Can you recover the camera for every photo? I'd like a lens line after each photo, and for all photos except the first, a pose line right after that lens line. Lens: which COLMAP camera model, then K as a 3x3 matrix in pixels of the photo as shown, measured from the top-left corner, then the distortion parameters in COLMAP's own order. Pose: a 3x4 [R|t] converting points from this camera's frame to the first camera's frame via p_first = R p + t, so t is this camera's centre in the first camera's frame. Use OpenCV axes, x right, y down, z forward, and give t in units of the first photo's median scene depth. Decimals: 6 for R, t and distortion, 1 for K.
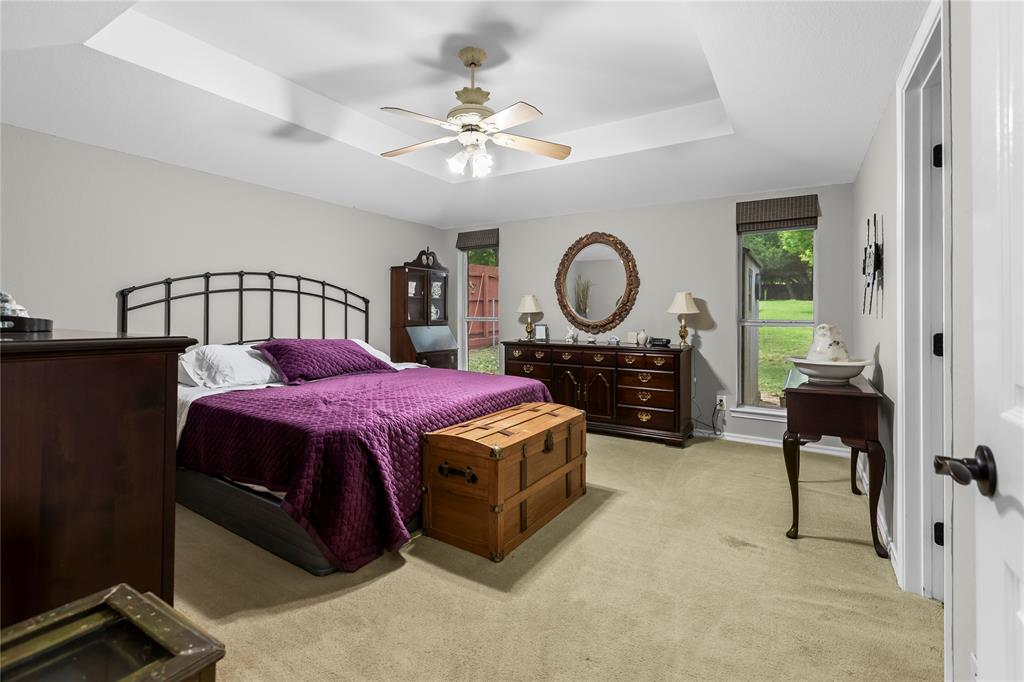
lens RADIAL K [[465.0, 0, 515.5], [0, 465.0, 317.2], [0, 0, 1]] dist [0.000322, 0.000075]
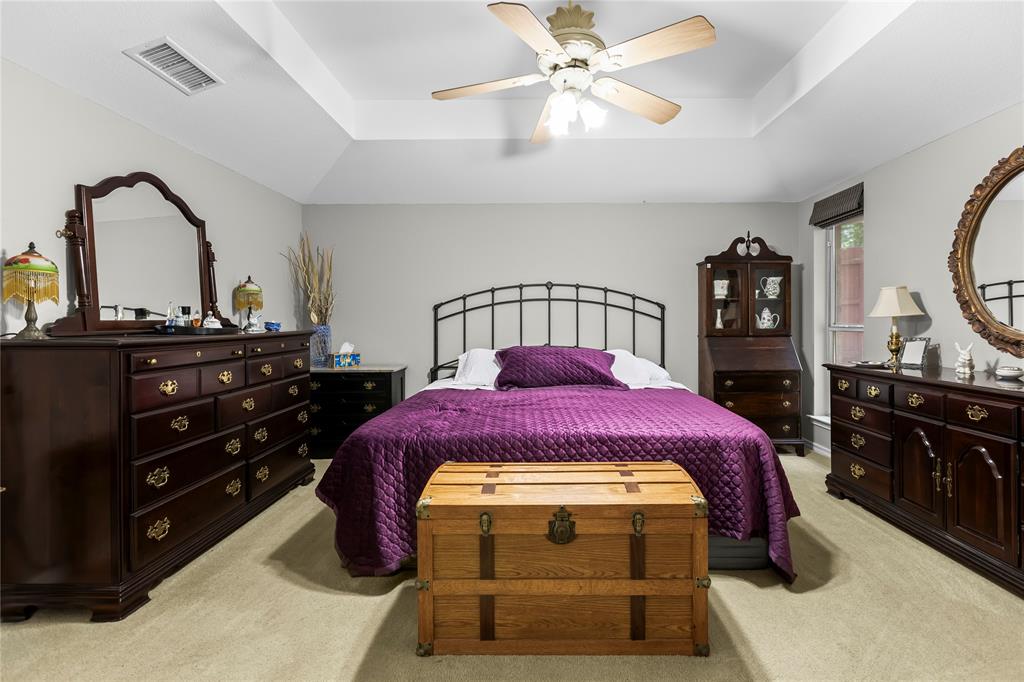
lens RADIAL K [[465.0, 0, 511.9], [0, 465.0, 331.3], [0, 0, 1]] dist [0.000322, 0.000075]
pose [[0.528742, 0.009860, -0.848726, 0.297349], [0.001687, 0.999918, 0.012668, -0.000007], [0.848781, -0.008130, 0.528682, 0.328313]]
